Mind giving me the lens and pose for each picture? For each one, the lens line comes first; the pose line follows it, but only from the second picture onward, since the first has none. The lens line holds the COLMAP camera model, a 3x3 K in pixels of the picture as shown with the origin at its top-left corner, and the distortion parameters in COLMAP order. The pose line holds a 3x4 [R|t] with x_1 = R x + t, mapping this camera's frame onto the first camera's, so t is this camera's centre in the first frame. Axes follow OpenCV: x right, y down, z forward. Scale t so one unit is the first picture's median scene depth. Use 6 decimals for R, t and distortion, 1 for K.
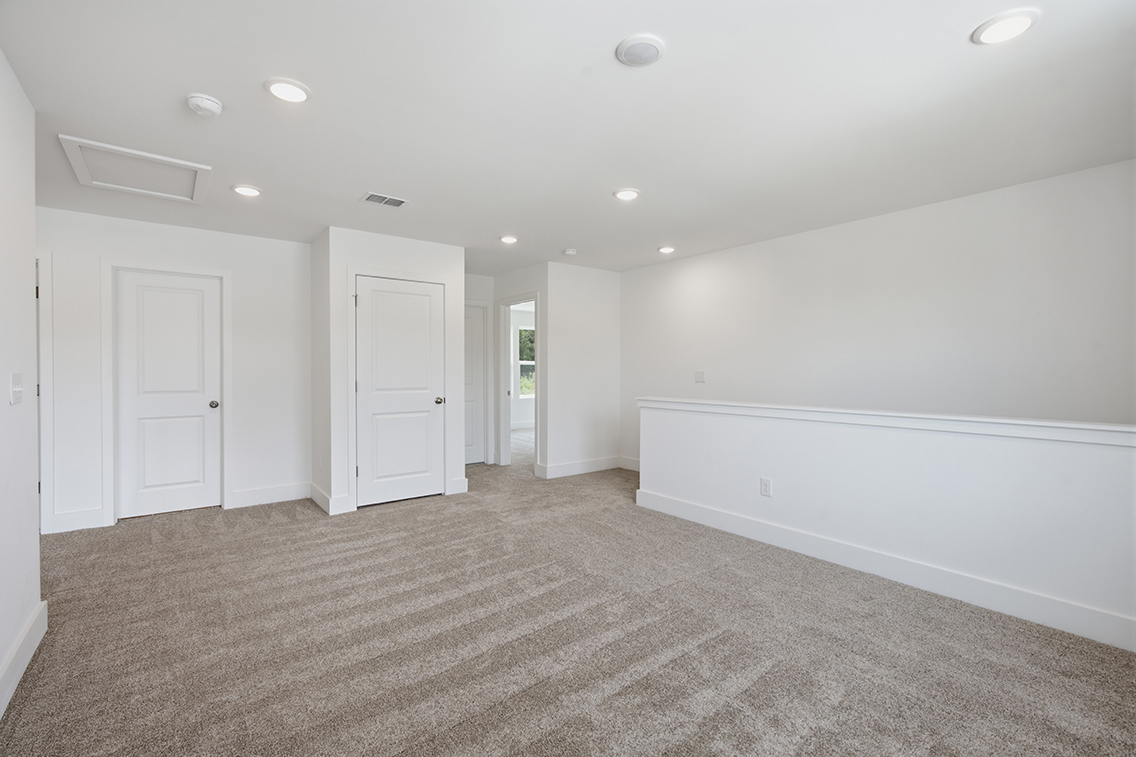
lens RADIAL K [[506.9, 0, 572.3], [0, 506.9, 372.7], [0, 0, 1]] dist [-0.000459, 0.000834]
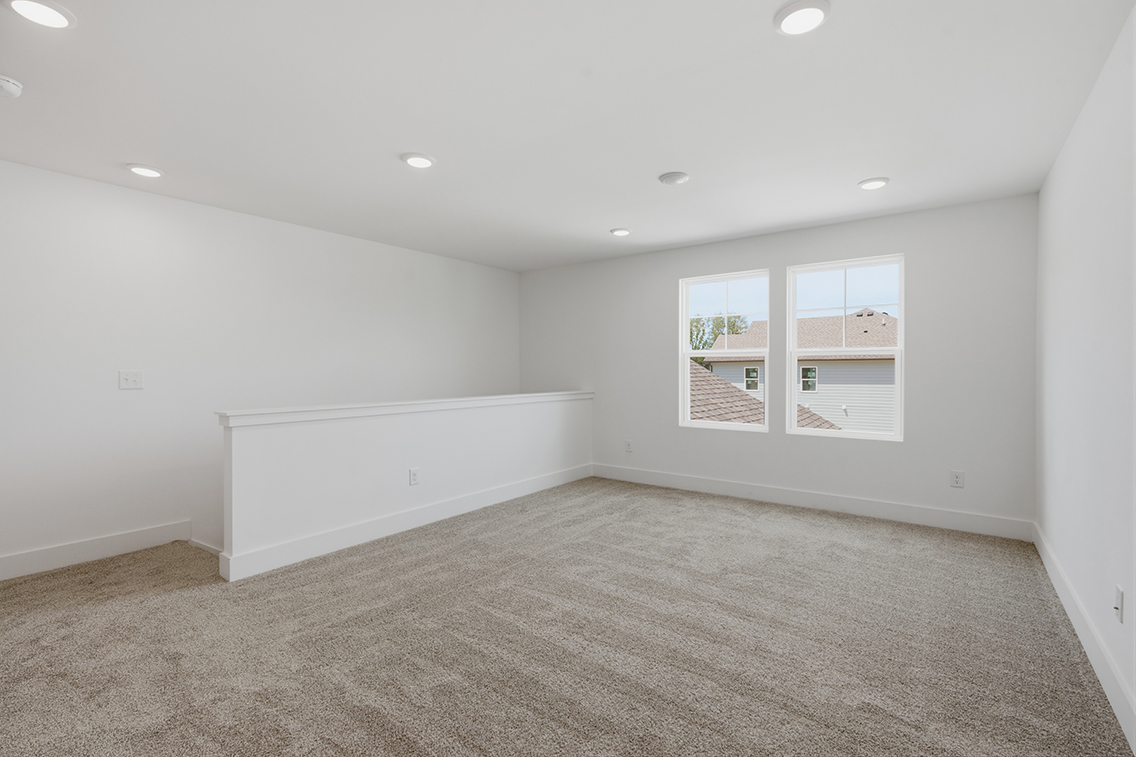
lens RADIAL K [[506.9, 0, 568.7], [0, 506.9, 369.4], [0, 0, 1]] dist [-0.000459, 0.000834]
pose [[-0.262112, 0.000877, 0.965037, -0.756197], [0.007586, 0.999971, 0.001152, -0.003129], [-0.965008, 0.007623, -0.262111, 0.959229]]
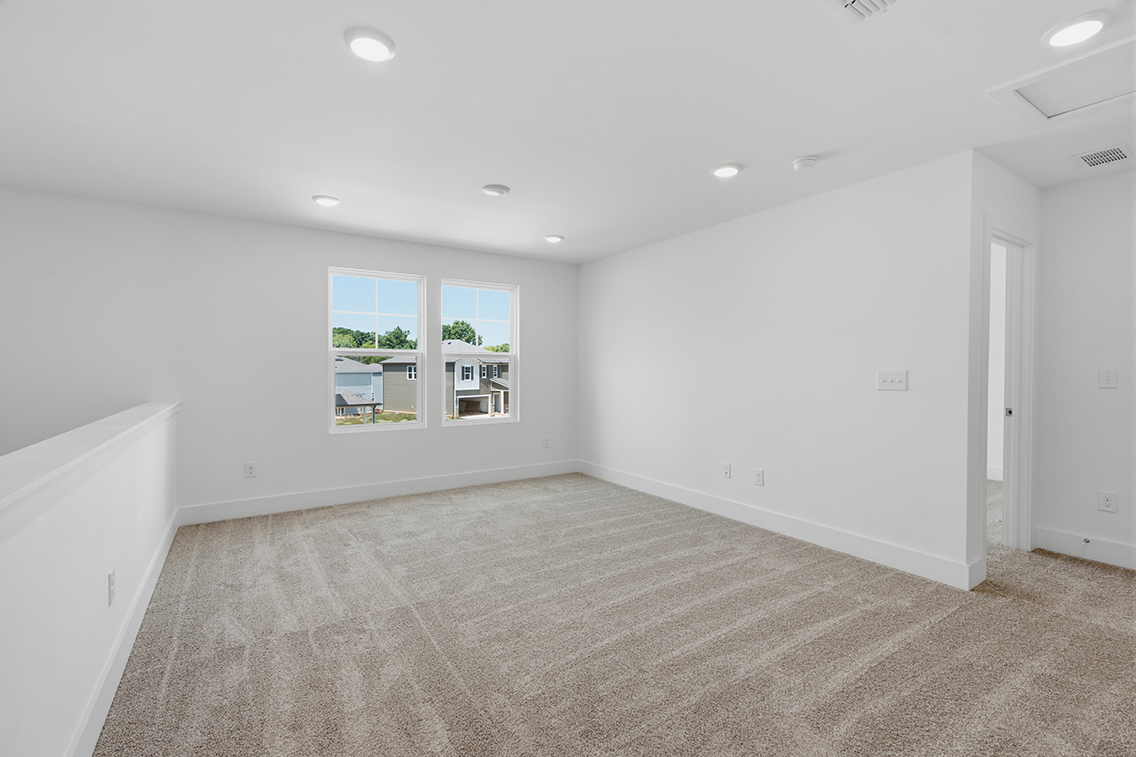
lens RADIAL K [[506.9, 0, 567.2], [0, 506.9, 383.5], [0, 0, 1]] dist [-0.000459, 0.000834]
pose [[-0.995583, -0.002732, 0.093850, -0.154123], [0.000973, 0.999223, 0.039408, -0.015790], [-0.093885, 0.039325, -0.994806, 1.489563]]
